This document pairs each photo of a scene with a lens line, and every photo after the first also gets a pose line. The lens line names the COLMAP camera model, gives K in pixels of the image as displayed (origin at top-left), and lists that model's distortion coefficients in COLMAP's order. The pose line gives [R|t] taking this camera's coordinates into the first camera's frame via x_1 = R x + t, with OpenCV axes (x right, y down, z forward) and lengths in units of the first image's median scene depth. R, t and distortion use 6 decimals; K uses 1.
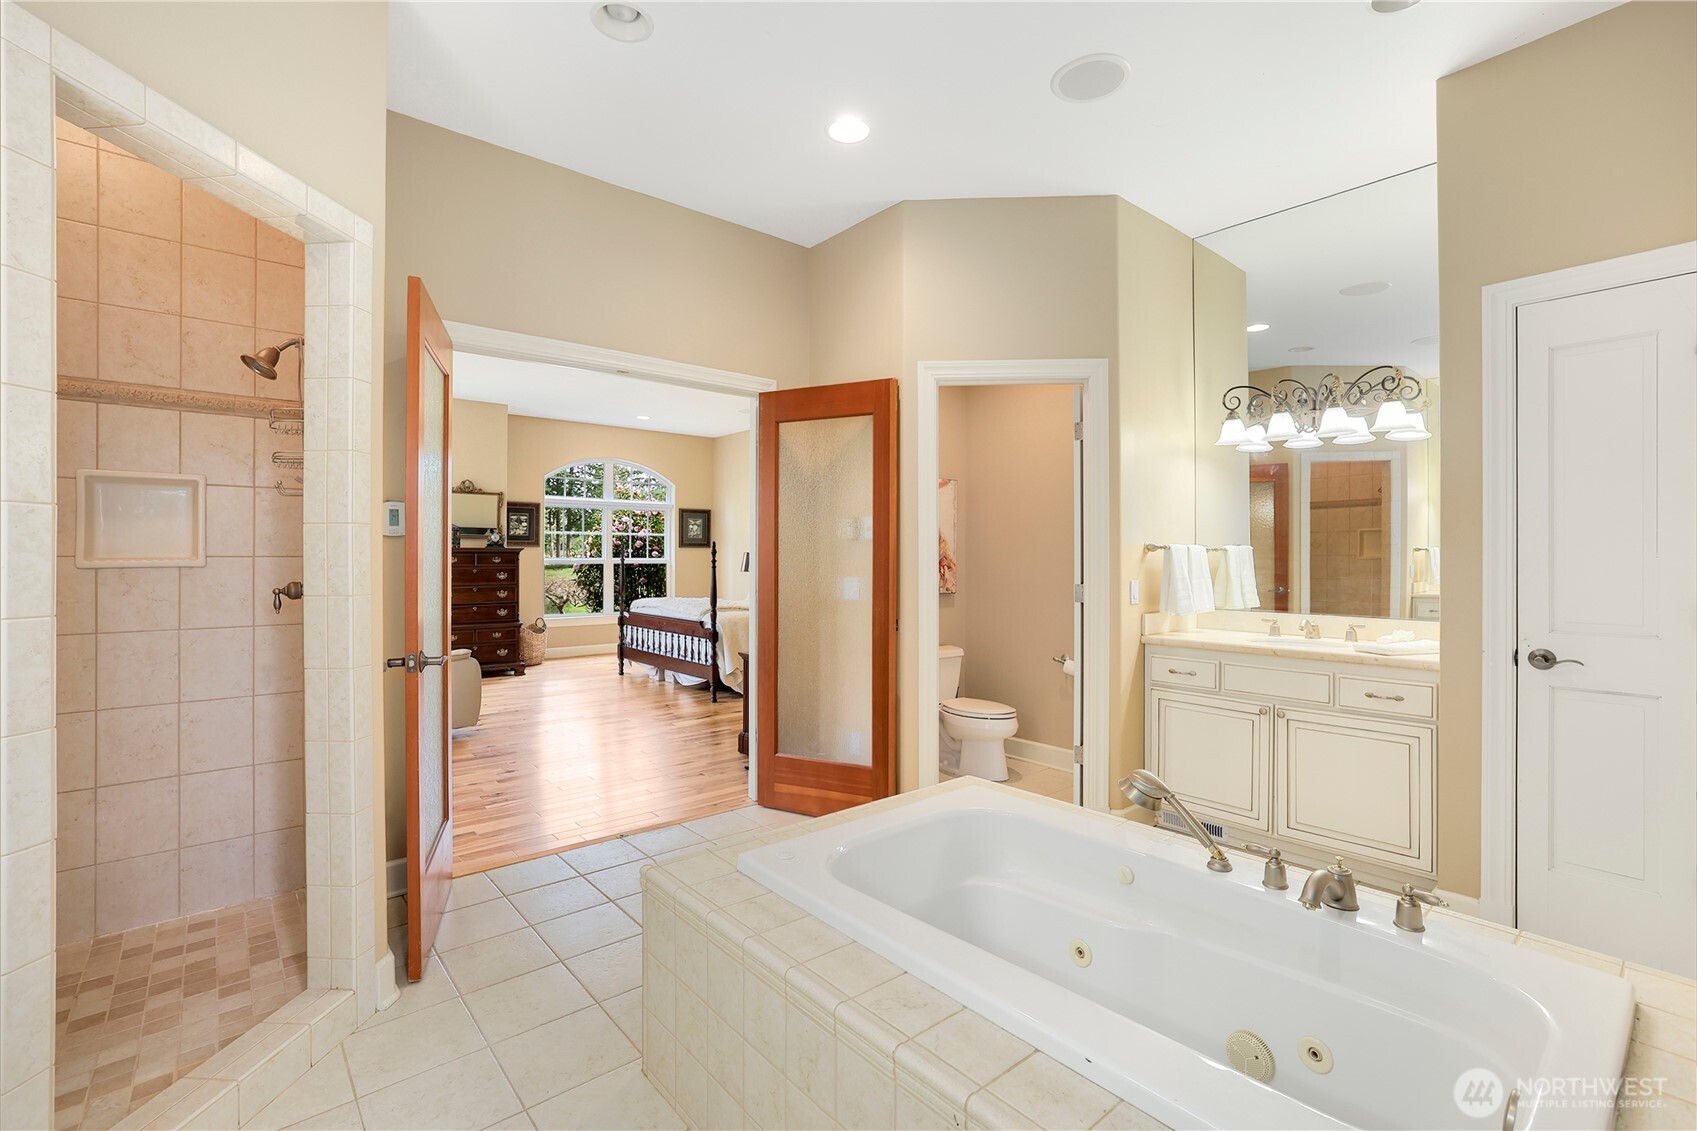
lens RADIAL K [[742.0, 0, 837.5], [0, 742.0, 558.7], [0, 0, 1]] dist [0.001301, 0.001053]
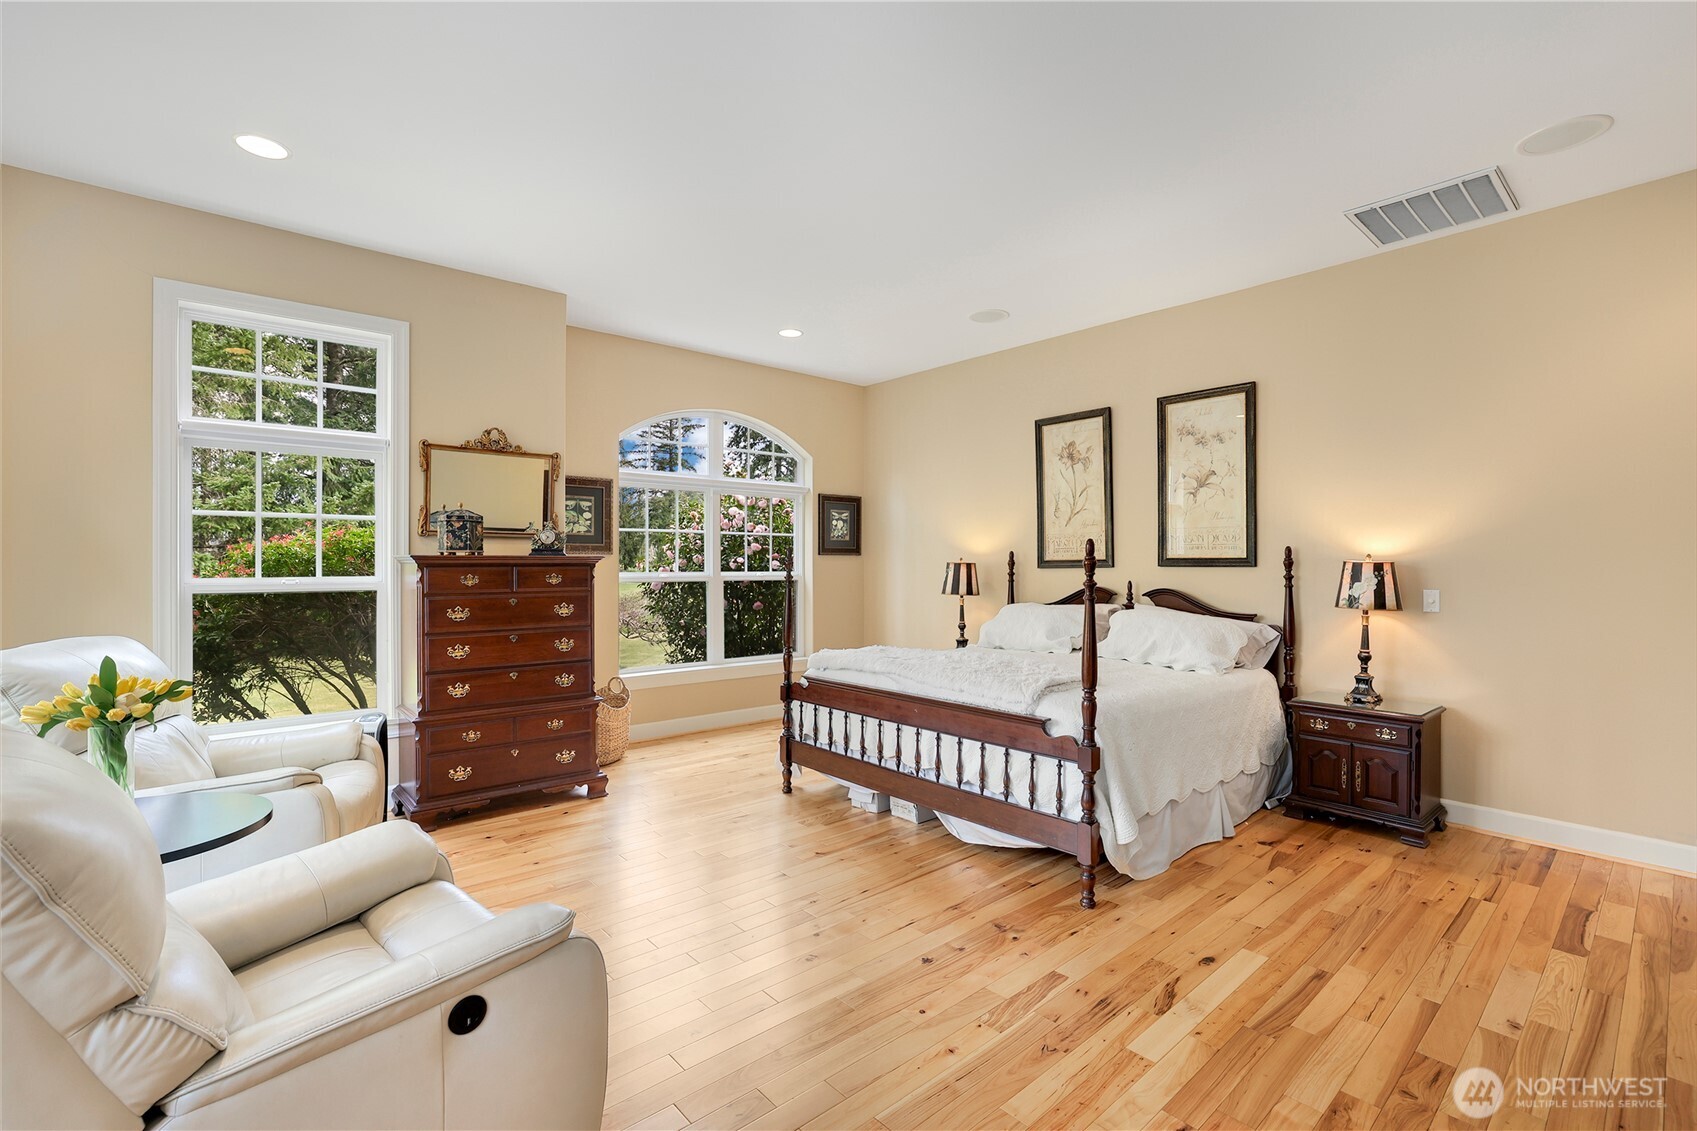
lens RADIAL K [[742.0, 0, 859.4], [0, 742.0, 567.9], [0, 0, 1]] dist [0.001301, 0.001053]
pose [[0.999432, -0.003621, 0.033503, -0.240051], [0.003564, 0.999992, 0.001764, -0.006047], [-0.033509, -0.001644, 0.999437, 0.432540]]
